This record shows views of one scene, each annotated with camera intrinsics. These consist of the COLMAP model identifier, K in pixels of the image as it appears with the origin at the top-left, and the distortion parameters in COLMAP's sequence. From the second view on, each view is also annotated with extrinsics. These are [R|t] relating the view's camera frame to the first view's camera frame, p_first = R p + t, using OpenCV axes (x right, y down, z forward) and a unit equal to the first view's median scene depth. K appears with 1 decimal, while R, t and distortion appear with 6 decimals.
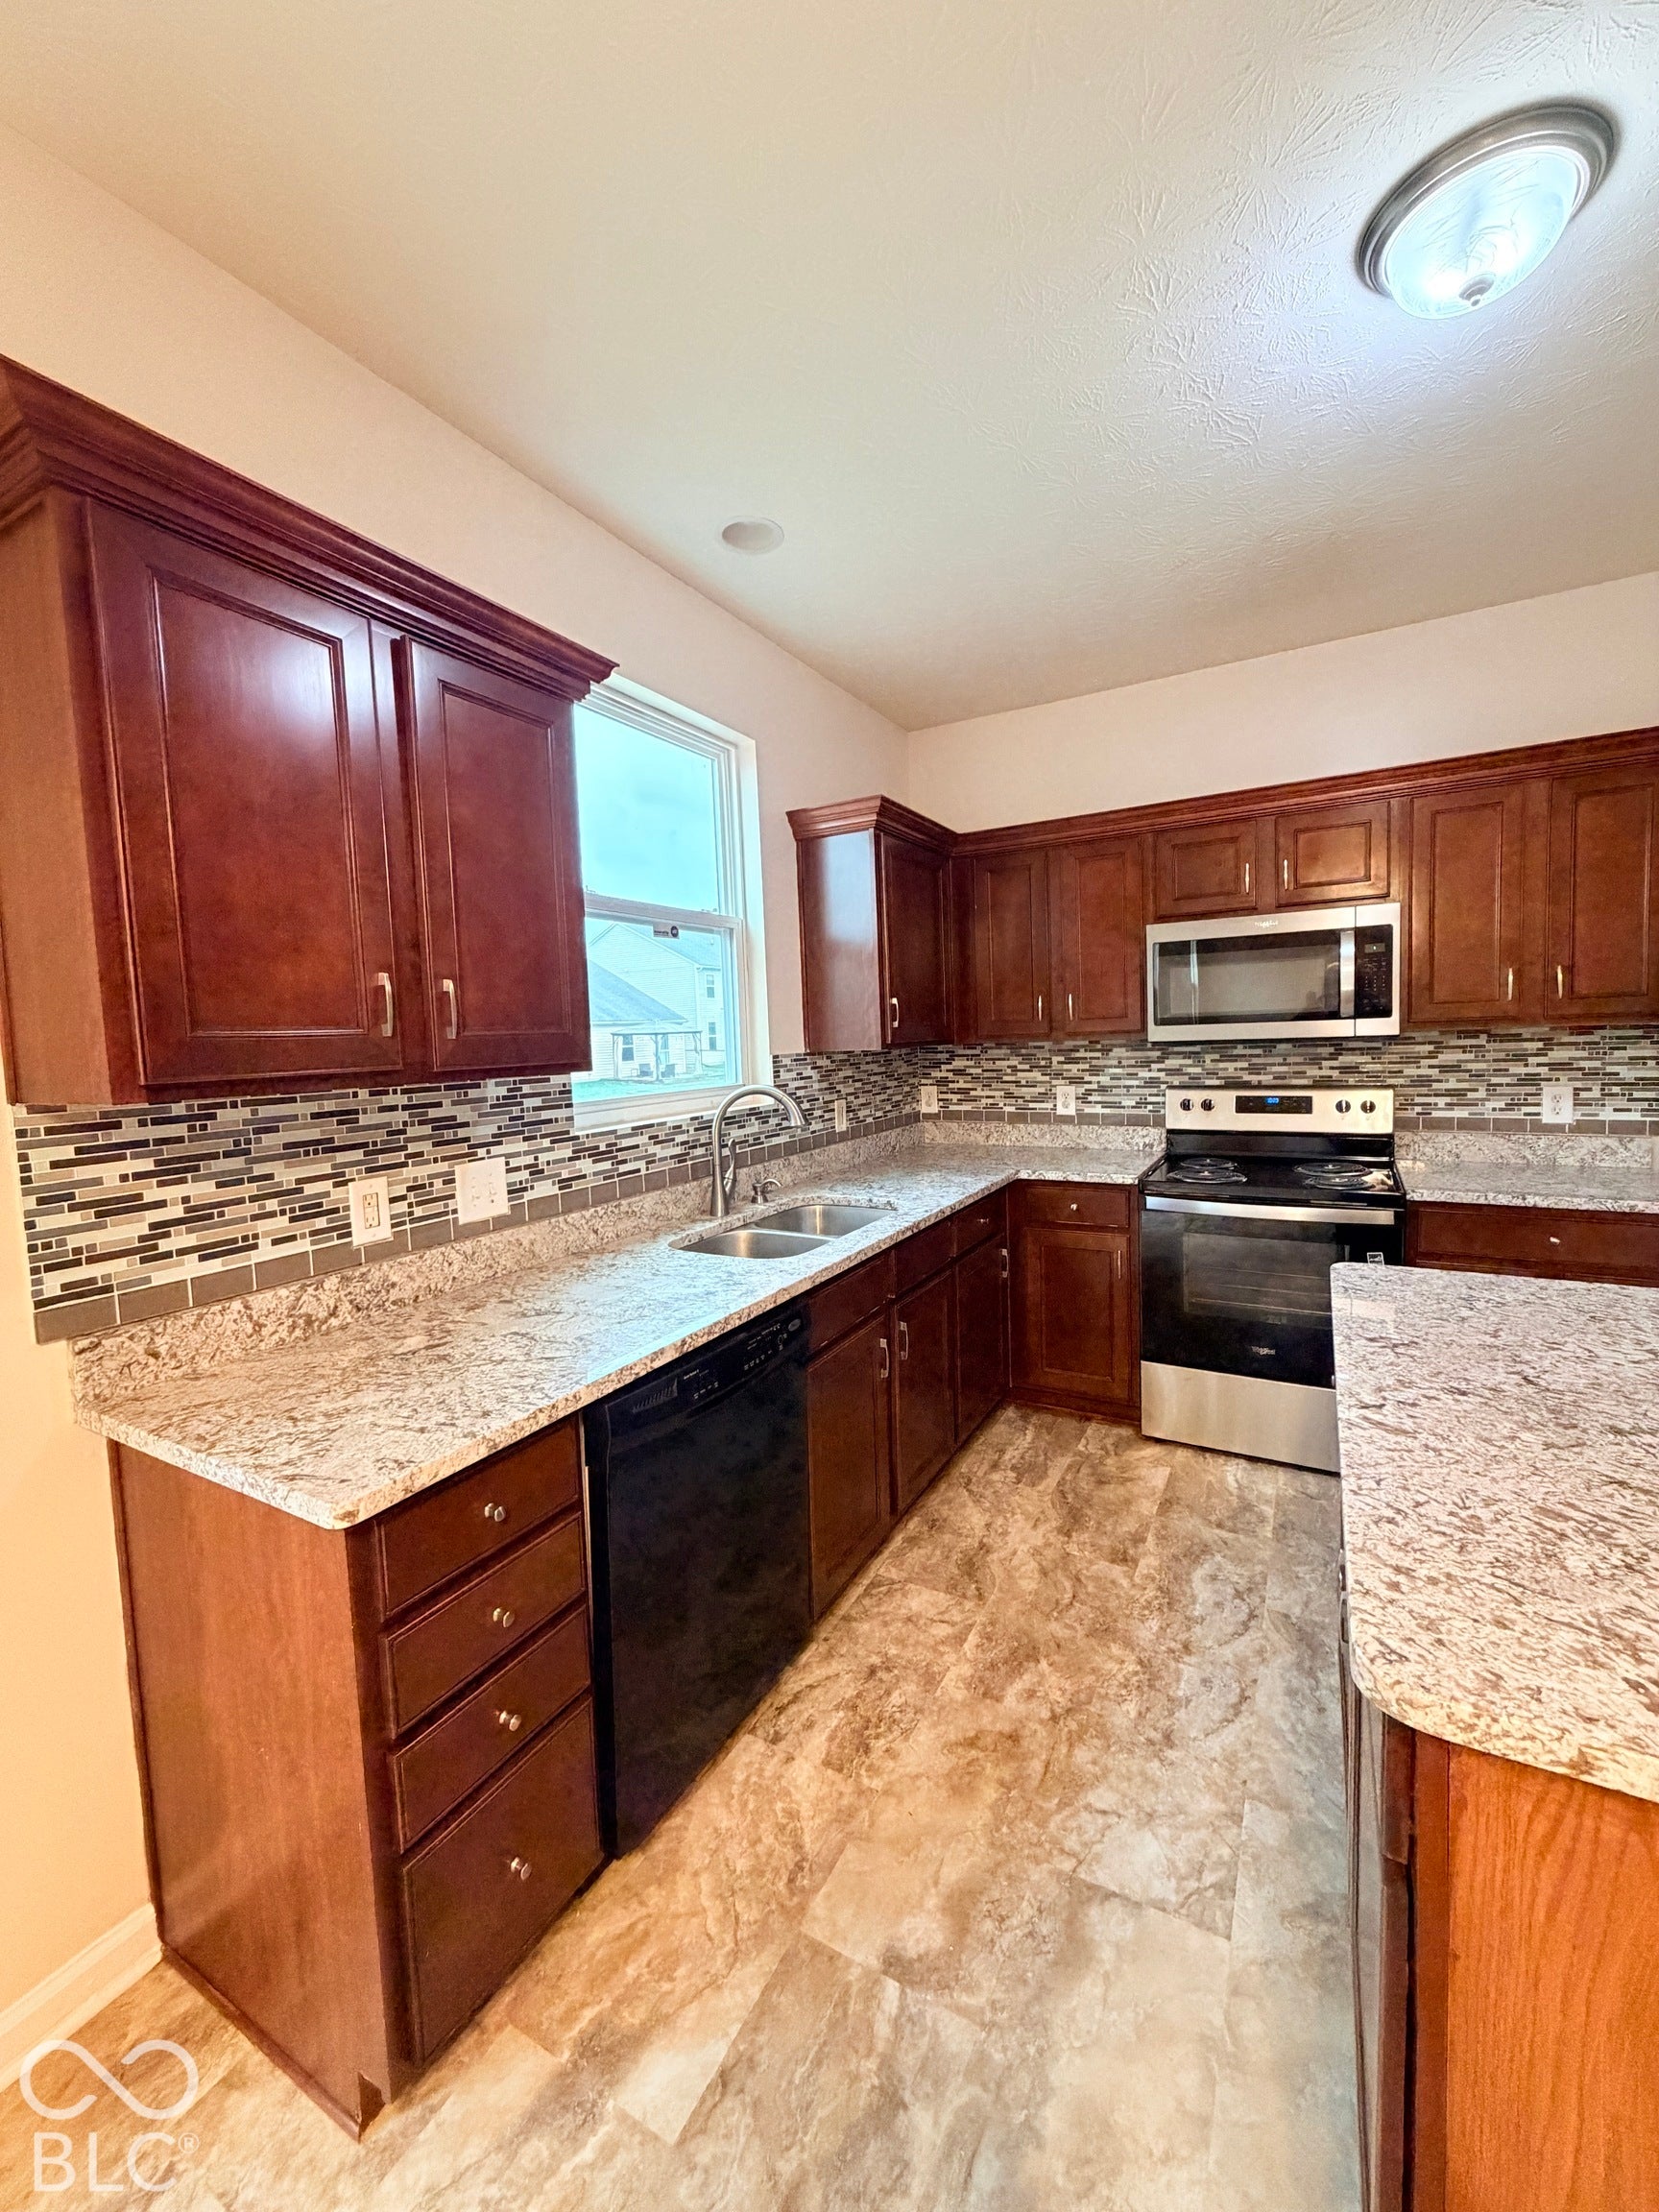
lens RADIAL K [[885.1, 0, 826.7], [0, 885.1, 1095.1], [0, 0, 1]] dist [0.000051, -0.000095]
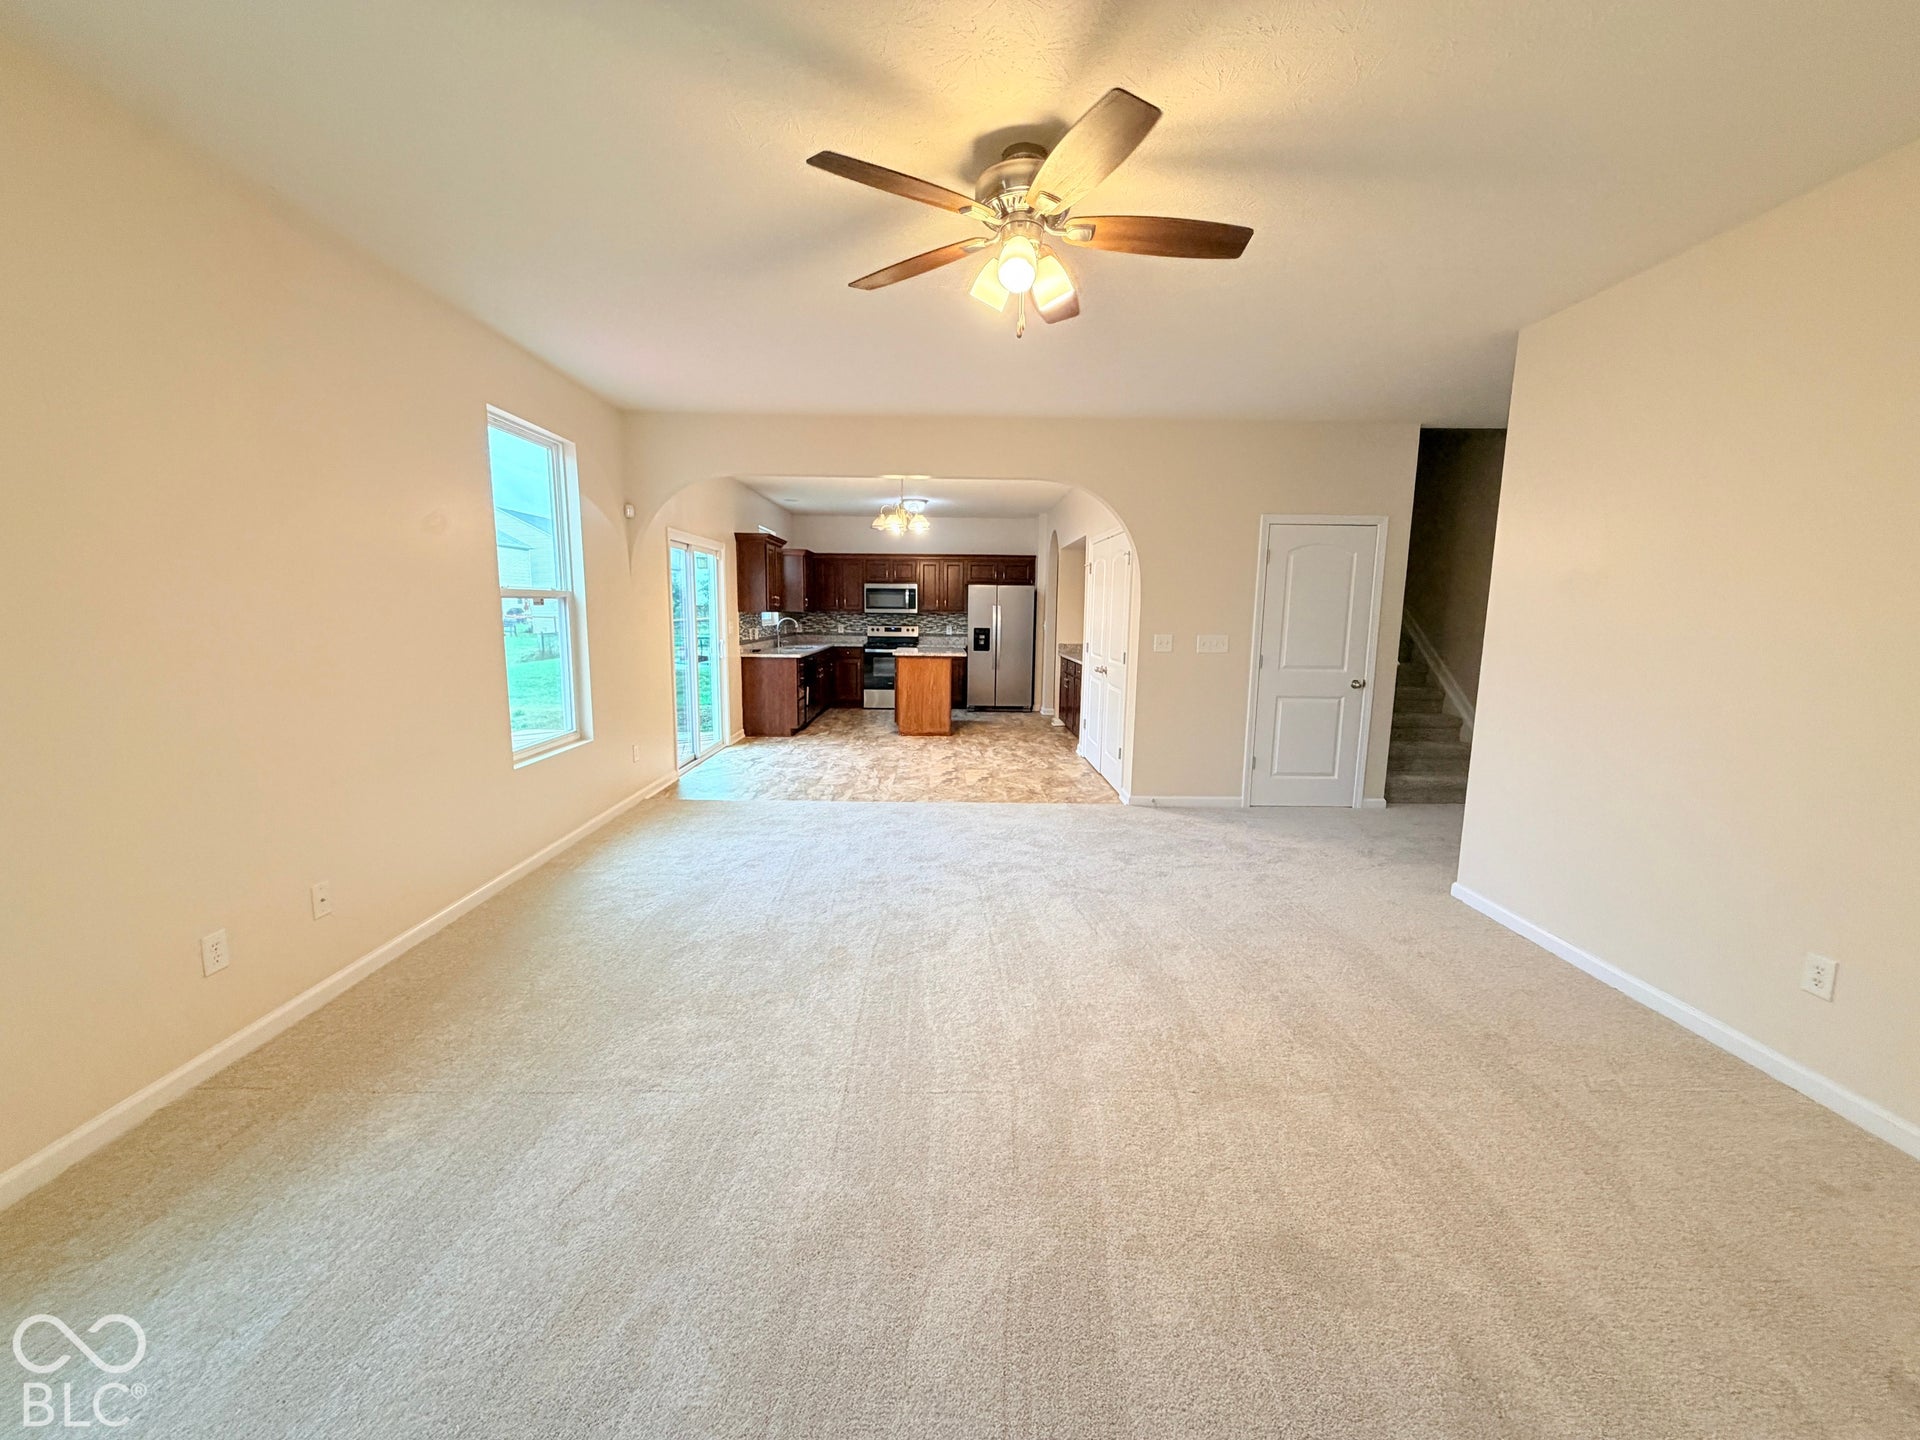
lens RADIAL K [[768.5, 0, 960.0], [0, 768.5, 720.0], [0, 0, 1]] dist [0.008460, -0.000068]
pose [[0.861080, -0.028340, 0.507679, -1.382881], [-0.006847, 0.997709, 0.067307, 0.248172], [-0.508423, -0.061433, 0.858913, -2.960988]]
